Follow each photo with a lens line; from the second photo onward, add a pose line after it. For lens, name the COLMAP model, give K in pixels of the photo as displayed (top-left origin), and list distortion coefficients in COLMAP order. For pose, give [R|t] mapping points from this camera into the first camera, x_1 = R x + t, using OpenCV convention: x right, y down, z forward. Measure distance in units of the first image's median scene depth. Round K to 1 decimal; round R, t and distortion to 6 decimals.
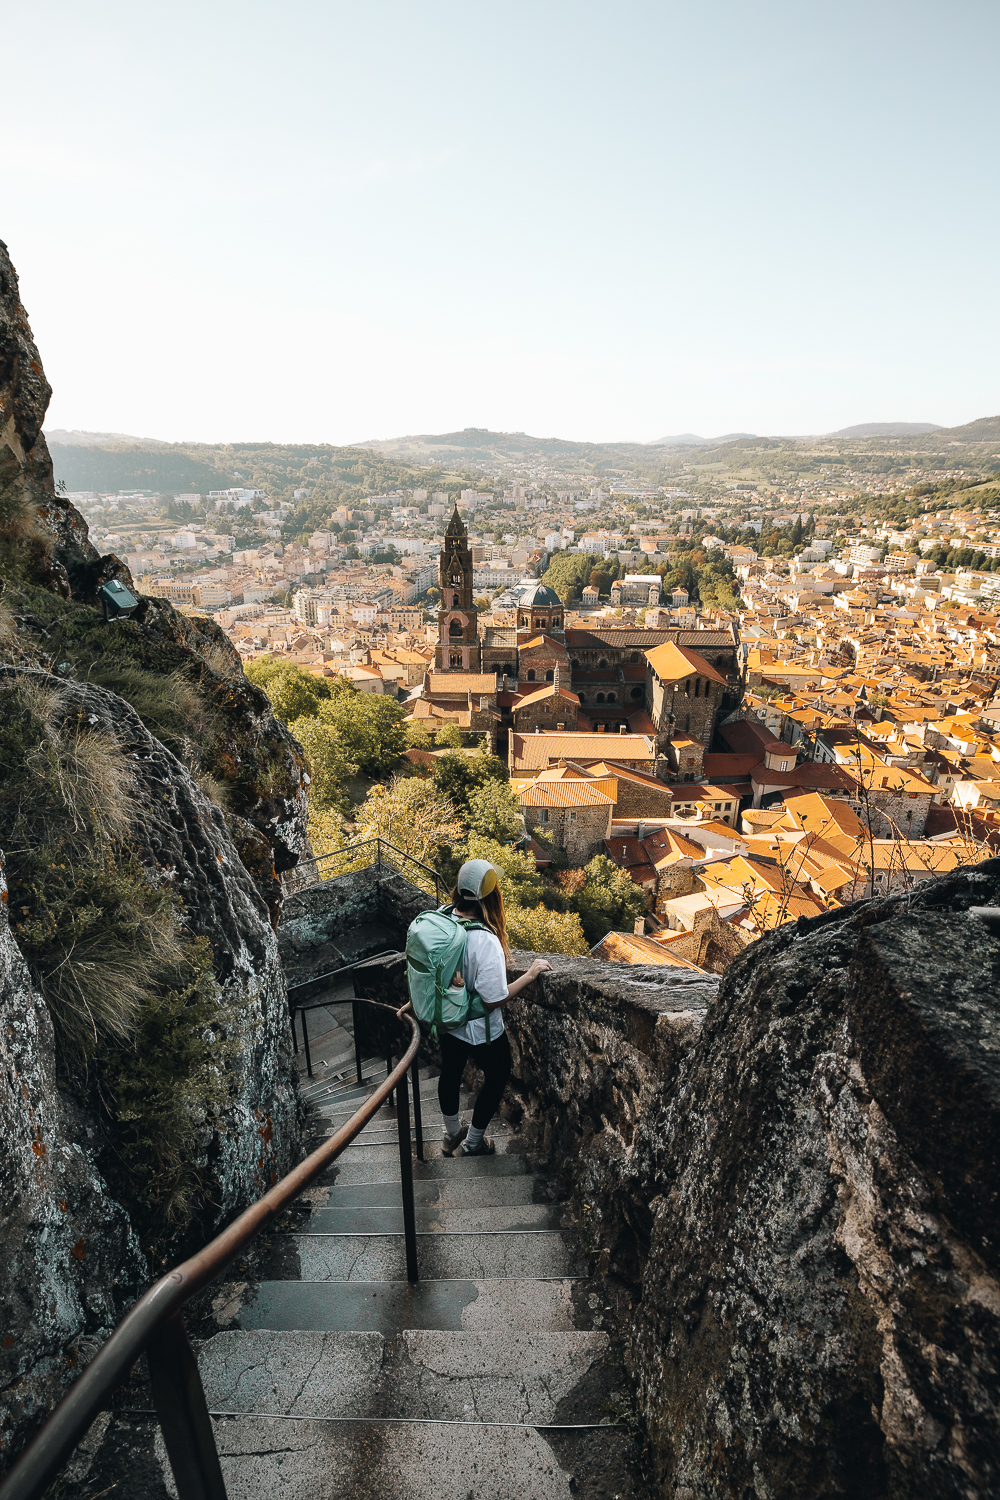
lens RADIAL K [[865.6, 0, 503.7], [0, 865.6, 726.4], [0, 0, 1]] dist [-0.024213, 0.002444]
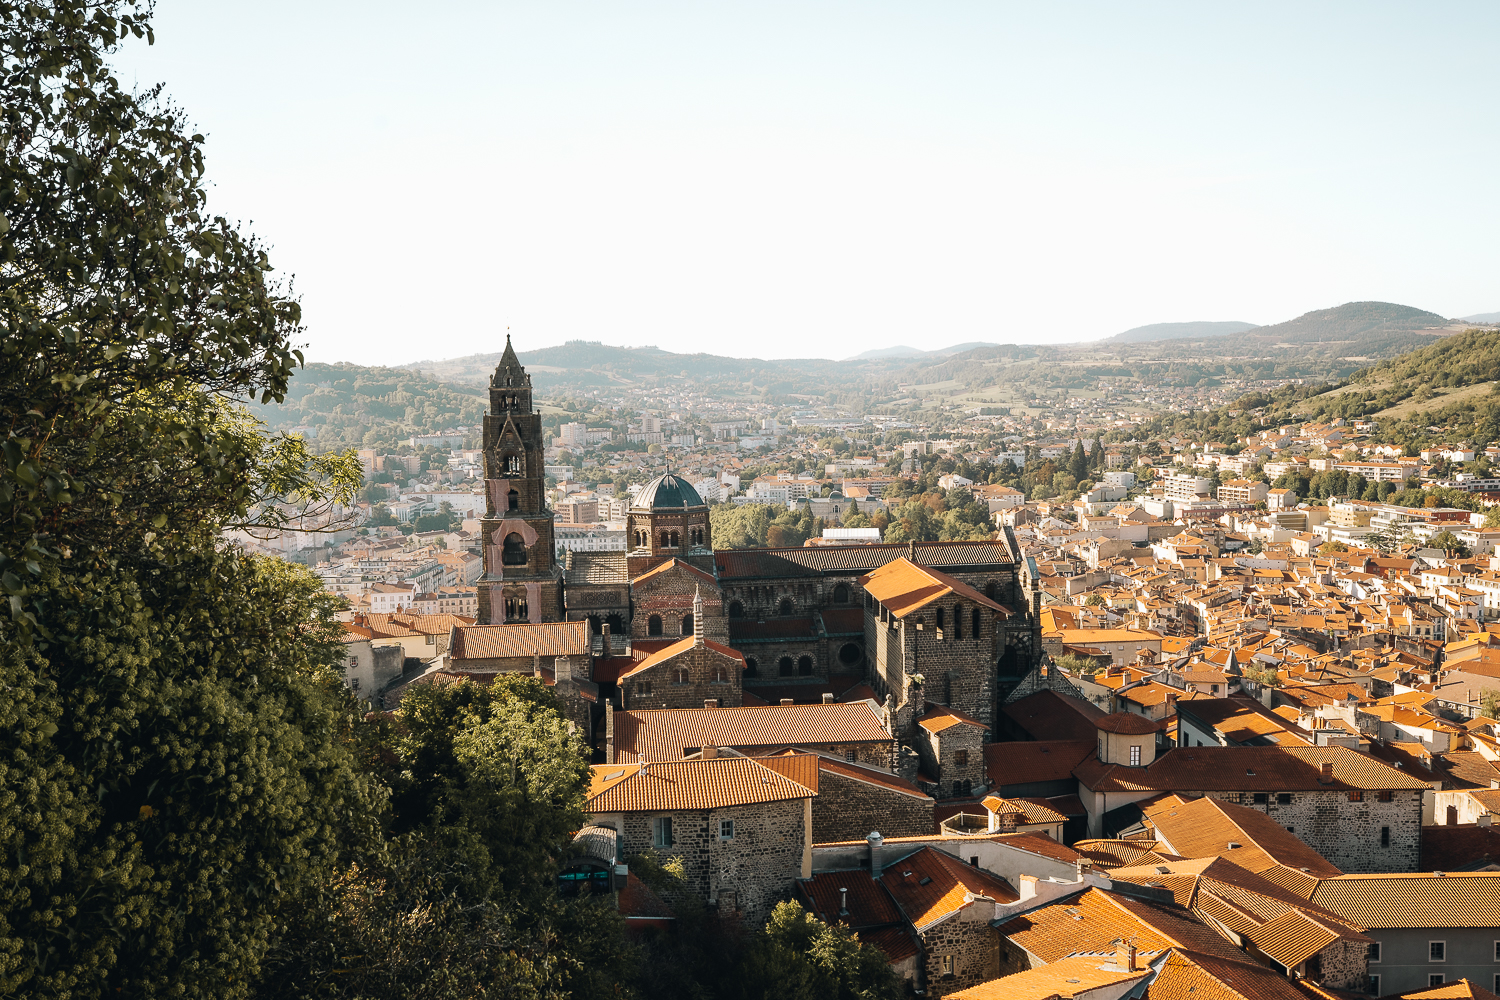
lens RADIAL K [[1237.6, 0, 759.8], [0, 1237.6, 497.9], [0, 0, 1]] dist [-0.008691, 0.061393]
pose [[0.995523, -0.047181, 0.081899, 0.021414], [0.068349, 0.957852, -0.279013, 0.049007], [-0.065283, 0.283361, 0.956789, 0.130500]]
